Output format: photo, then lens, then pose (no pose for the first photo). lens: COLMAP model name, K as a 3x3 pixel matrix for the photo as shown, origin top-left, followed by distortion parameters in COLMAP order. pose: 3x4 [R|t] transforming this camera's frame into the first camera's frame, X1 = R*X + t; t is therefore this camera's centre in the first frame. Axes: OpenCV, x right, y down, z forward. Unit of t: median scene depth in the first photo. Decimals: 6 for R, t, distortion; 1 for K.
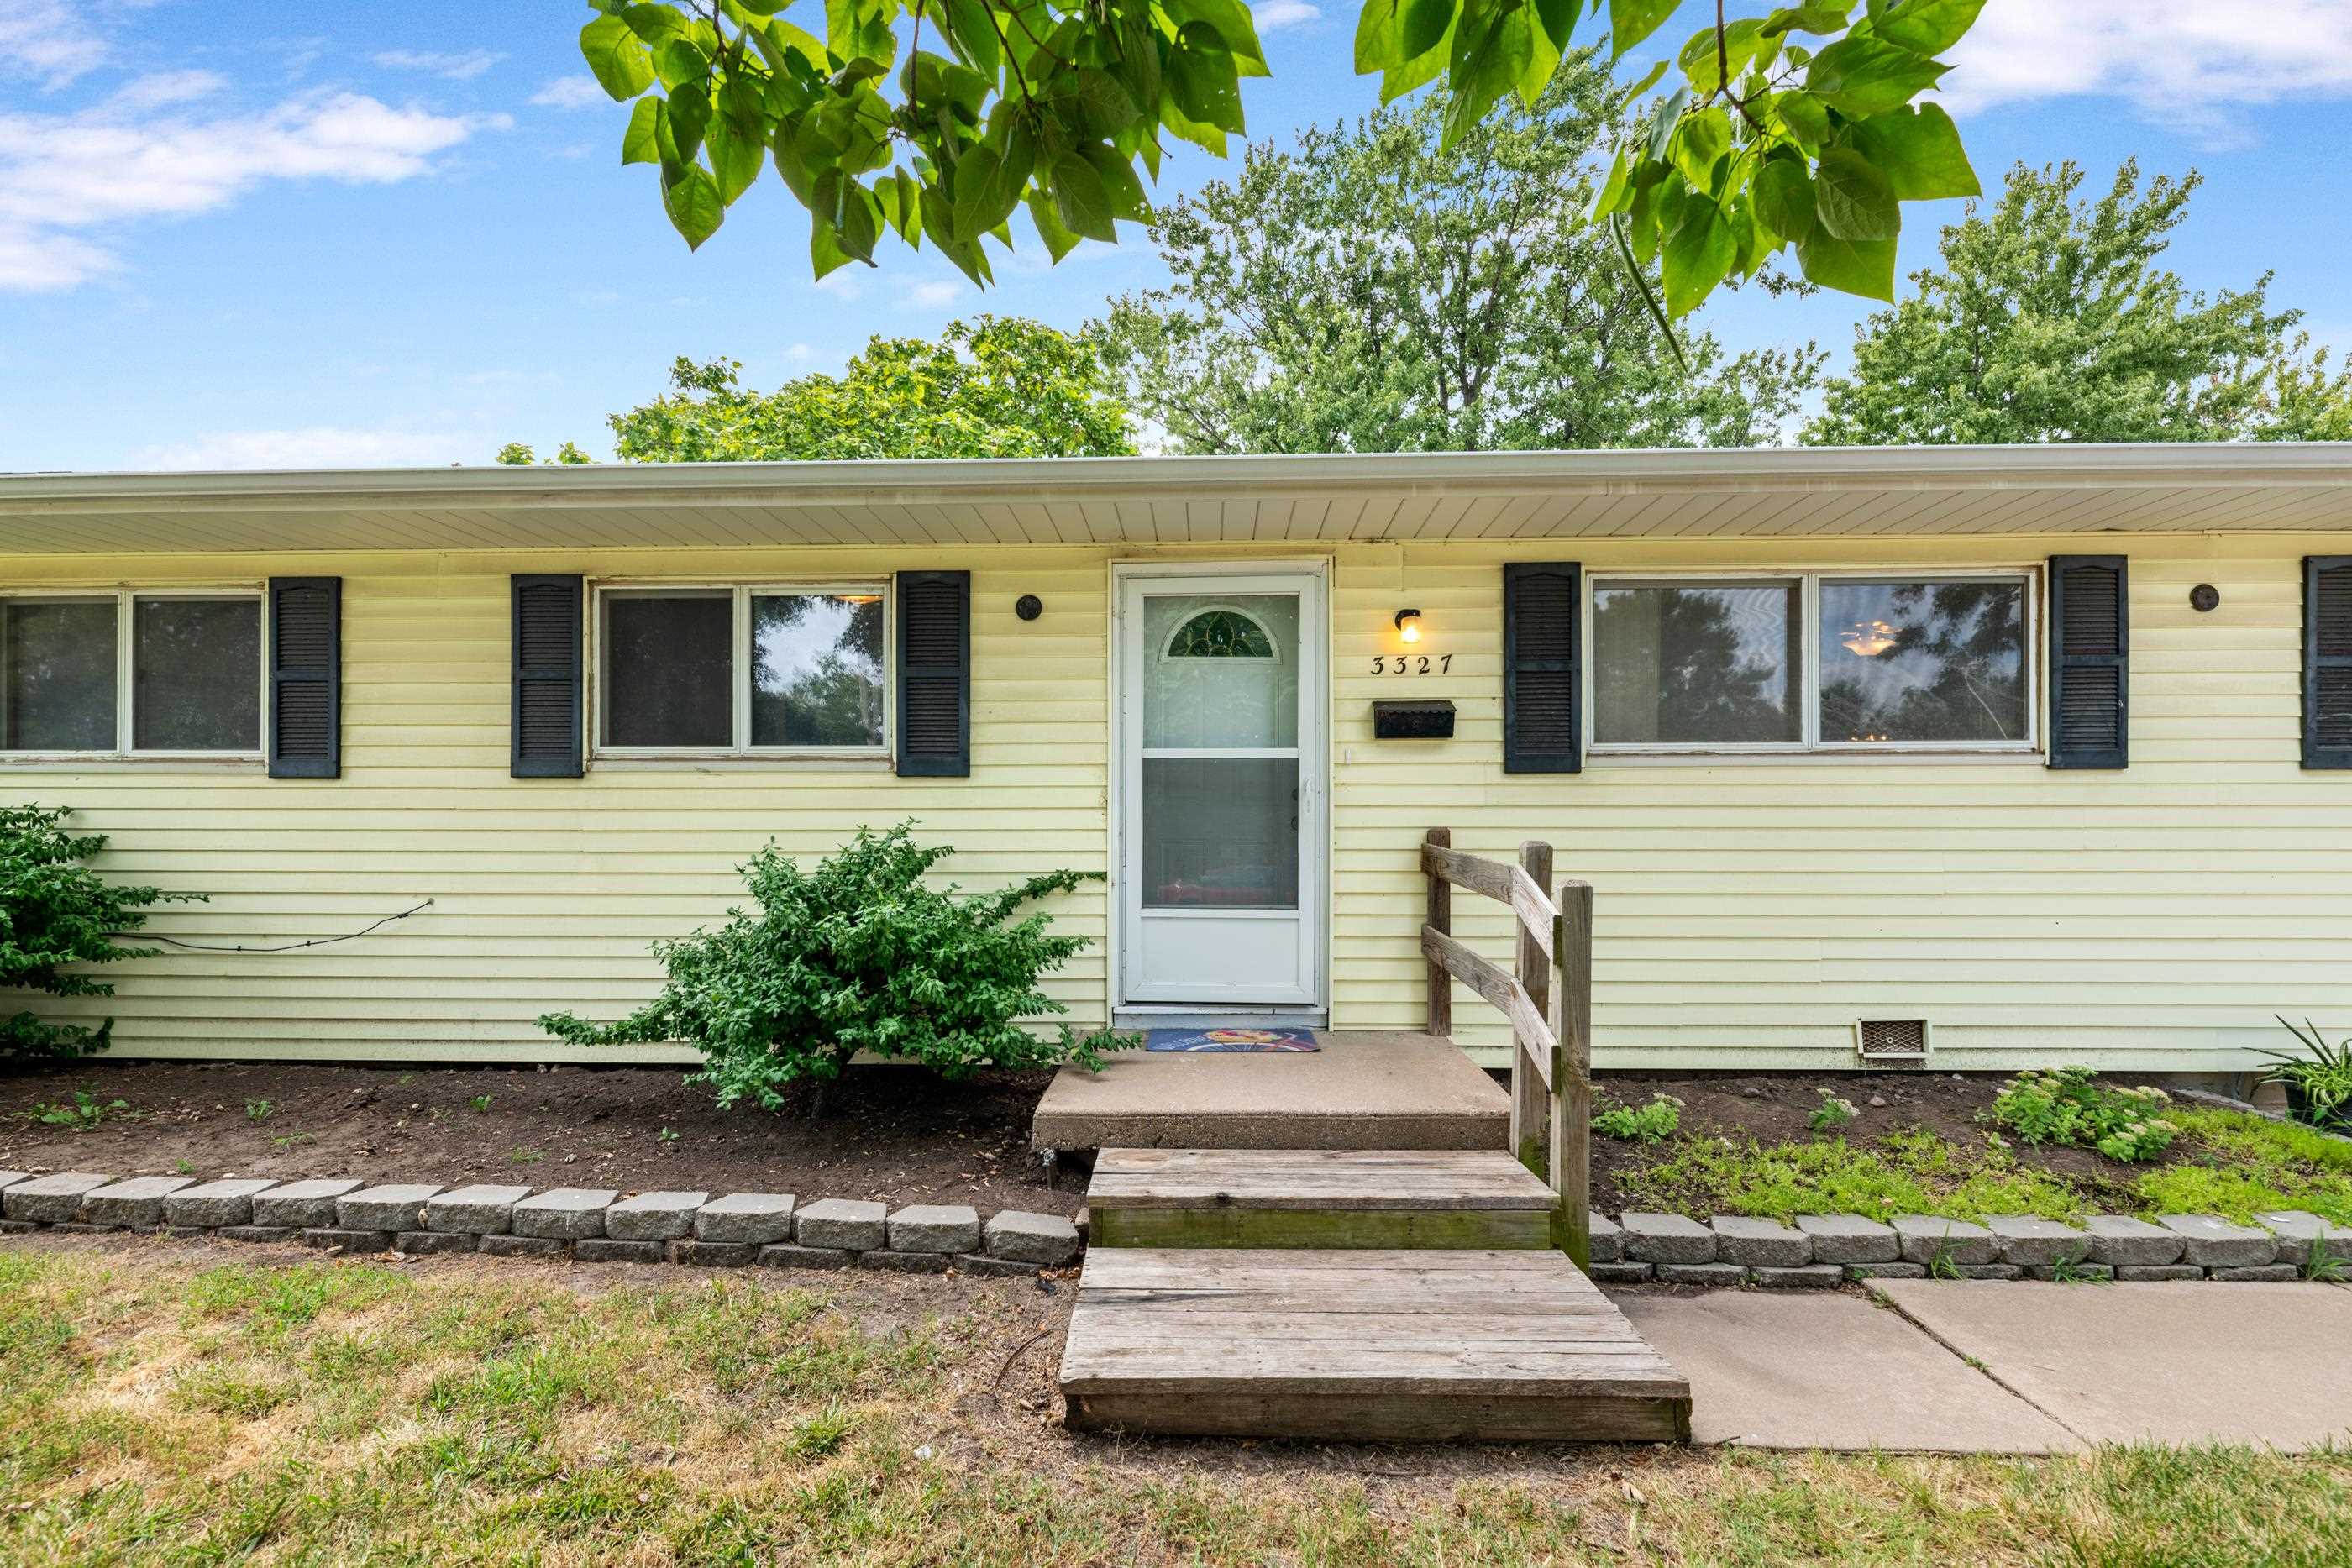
lens RADIAL K [[993.5, 0, 1166.0], [0, 993.5, 775.2], [0, 0, 1]] dist [-0.003474, -0.001993]
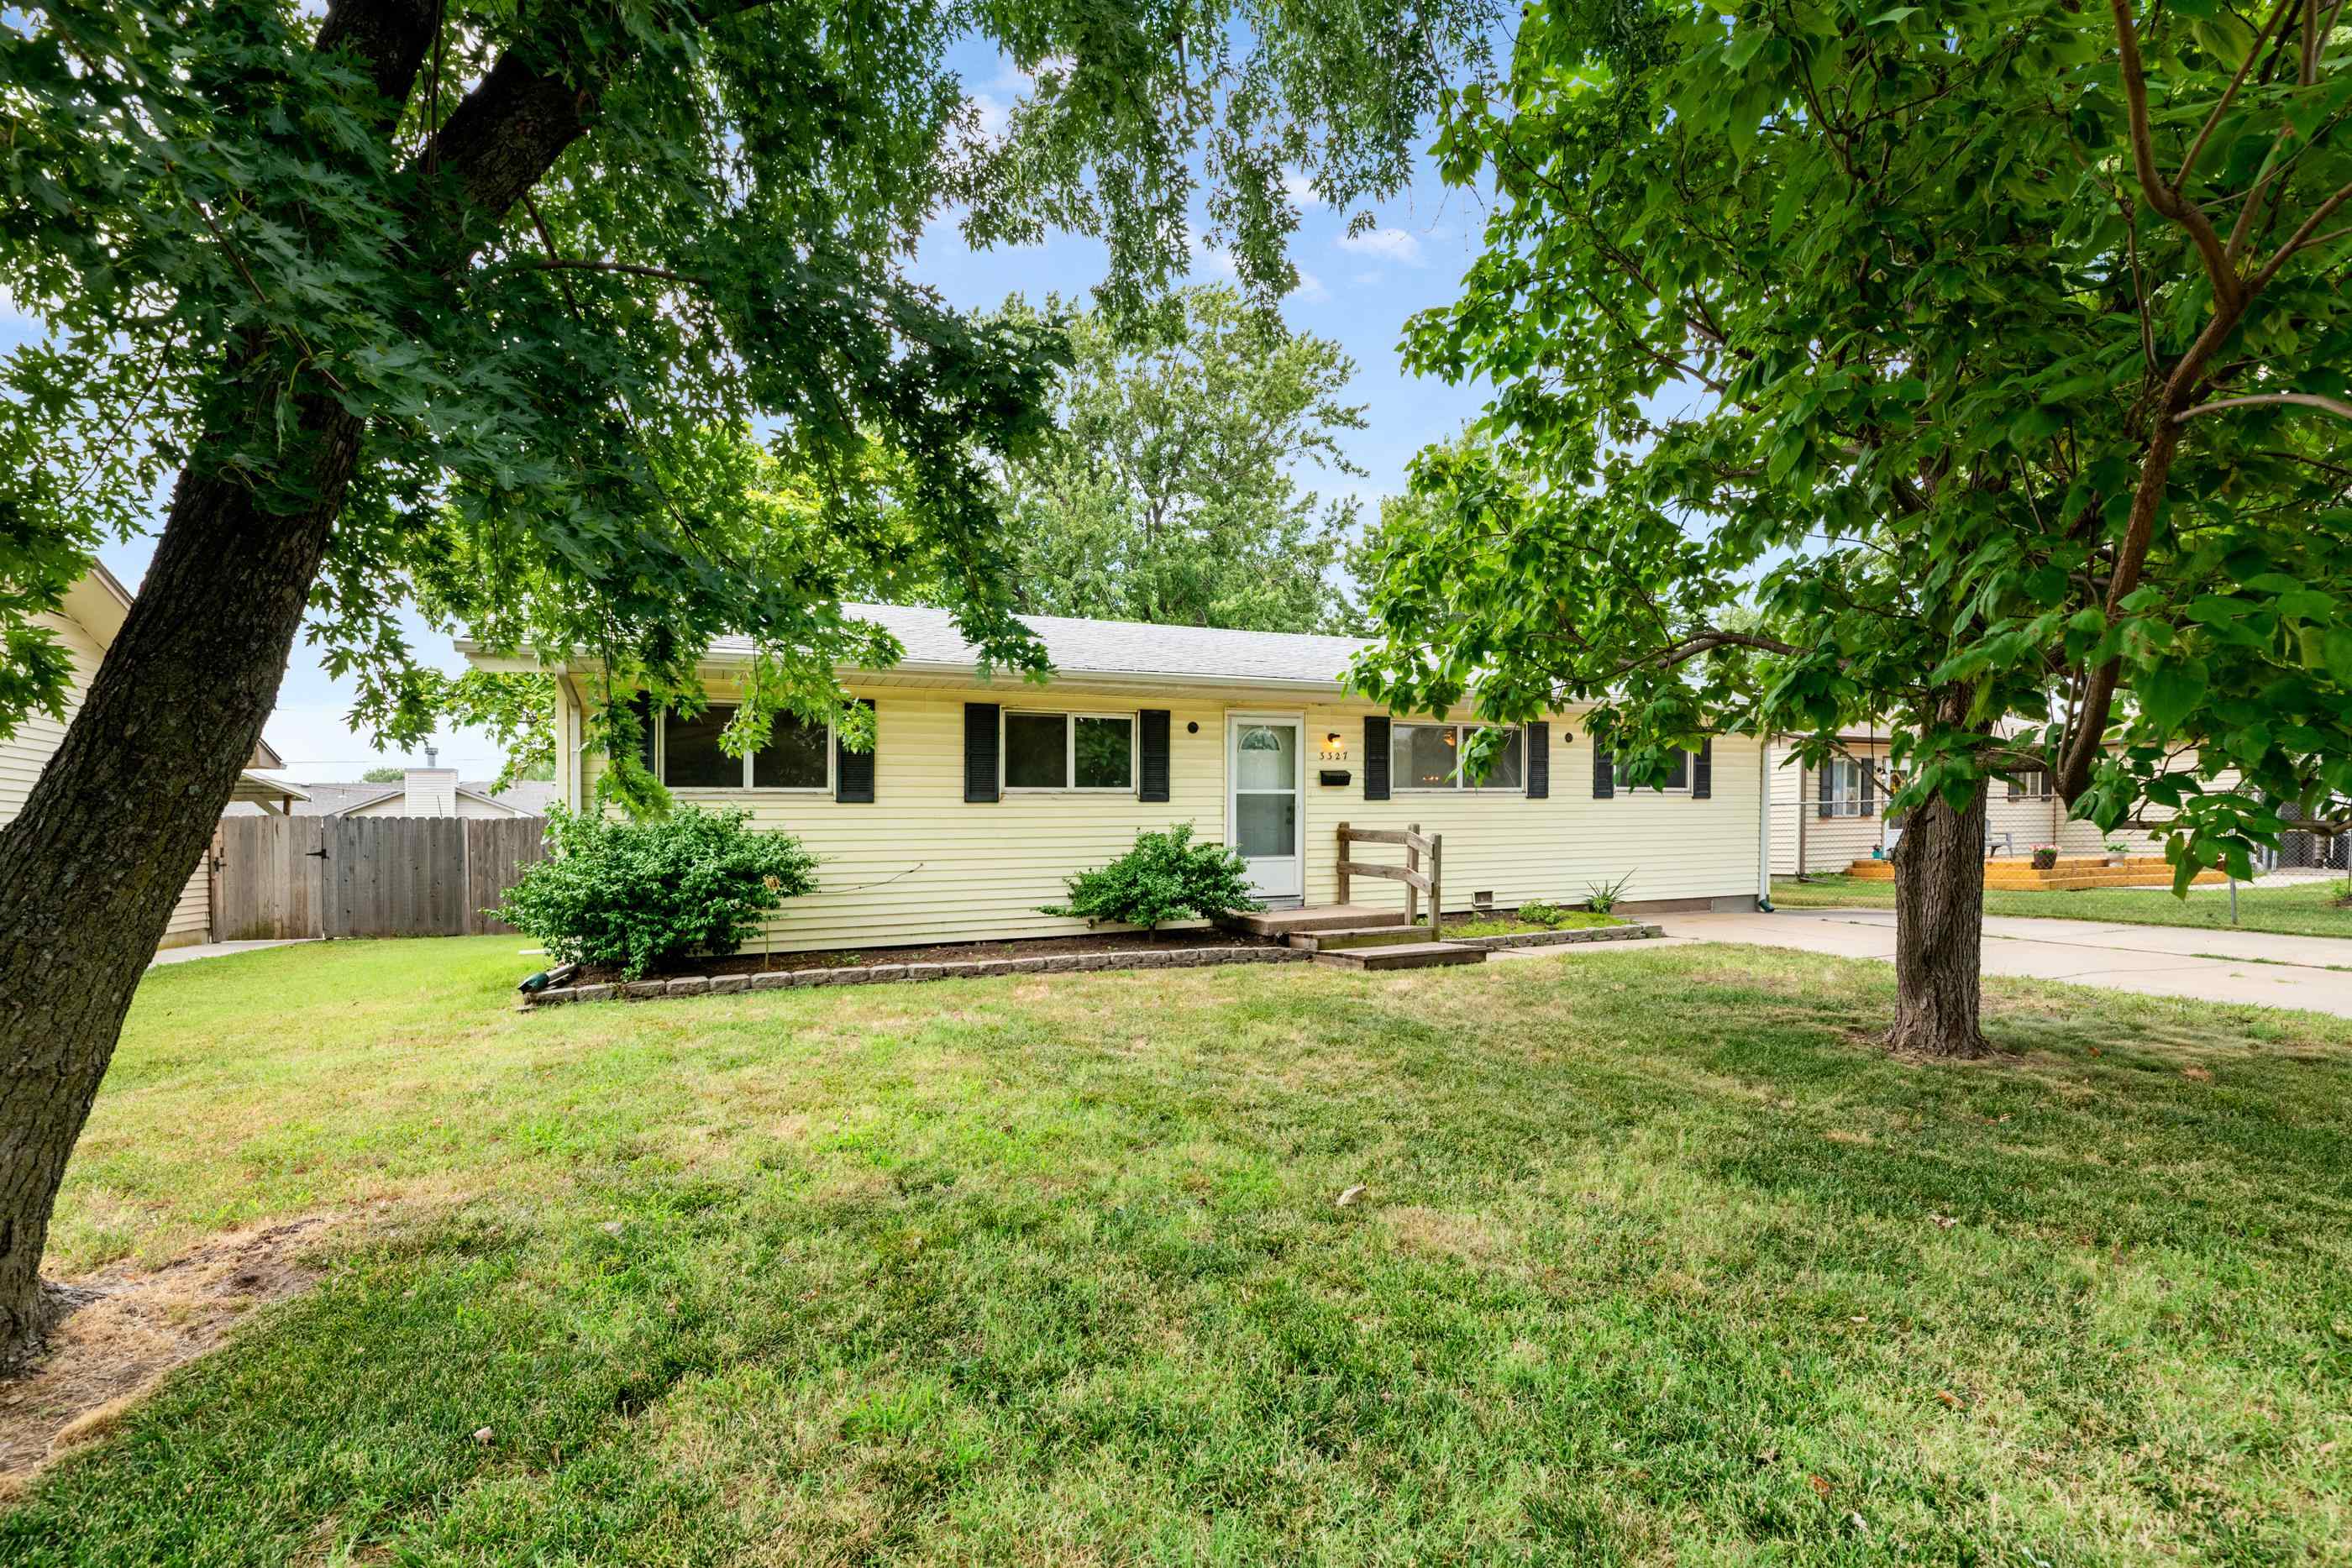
lens RADIAL K [[993.5, 0, 1182.9], [0, 993.5, 794.4], [0, 0, 1]] dist [-0.003474, -0.001993]
pose [[0.898283, 0.001636, 0.439415, -1.178906], [-0.003877, 0.999984, 0.004203, -0.024393], [-0.439401, -0.005479, 0.898274, -1.059390]]
